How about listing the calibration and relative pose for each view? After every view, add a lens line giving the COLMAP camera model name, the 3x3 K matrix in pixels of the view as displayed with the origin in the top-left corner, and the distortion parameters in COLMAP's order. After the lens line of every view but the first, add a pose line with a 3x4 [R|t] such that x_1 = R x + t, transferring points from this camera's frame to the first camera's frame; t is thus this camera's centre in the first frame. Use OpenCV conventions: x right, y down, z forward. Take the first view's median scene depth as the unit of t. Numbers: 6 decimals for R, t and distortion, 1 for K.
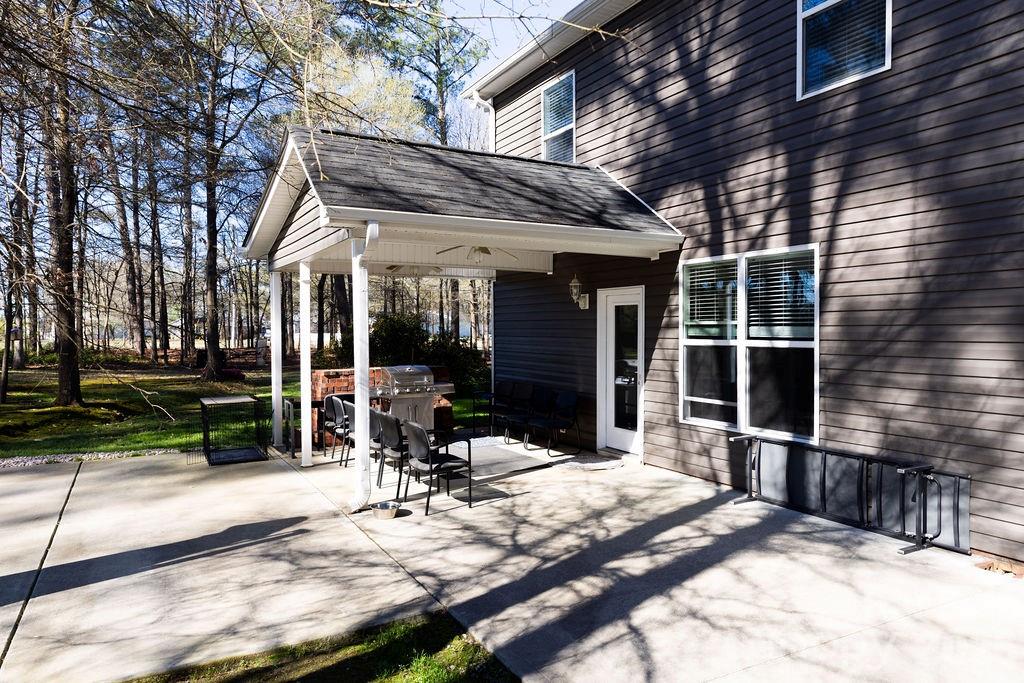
lens RADIAL K [[687.5, 0, 511.2], [0, 687.5, 336.6], [0, 0, 1]] dist [0.011308, -0.000574]
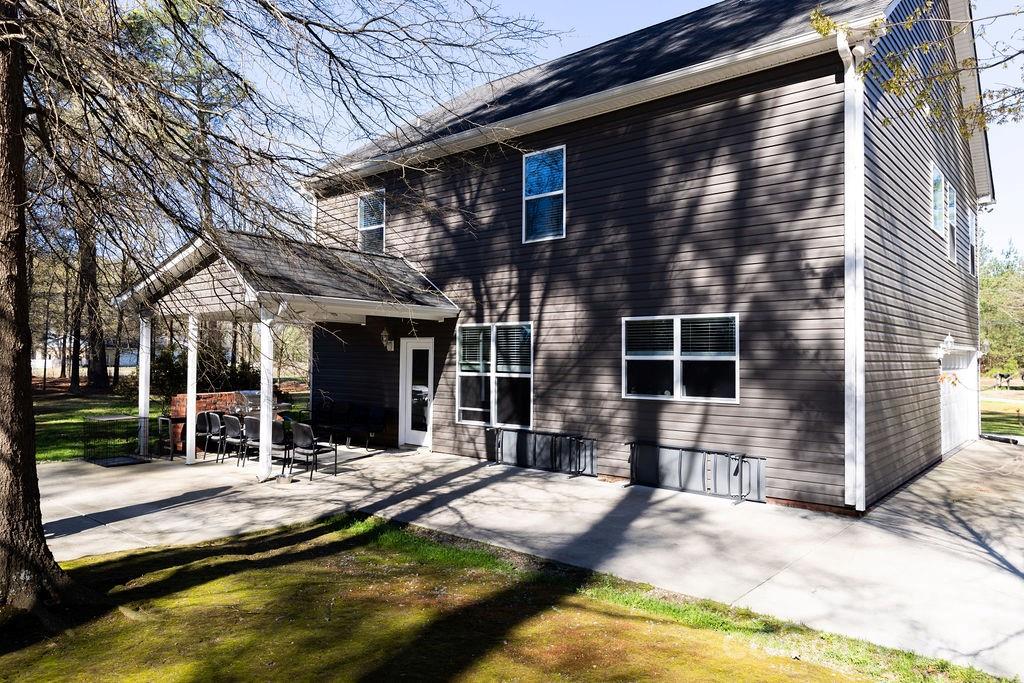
lens RADIAL K [[687.5, 0, 511.2], [0, 687.5, 336.6], [0, 0, 1]] dist [0.011308, -0.000574]
pose [[0.932462, 0.021761, 0.360613, -0.254845], [-0.006831, 0.999068, -0.042626, -0.013537], [-0.361205, 0.037284, 0.931741, -0.645320]]
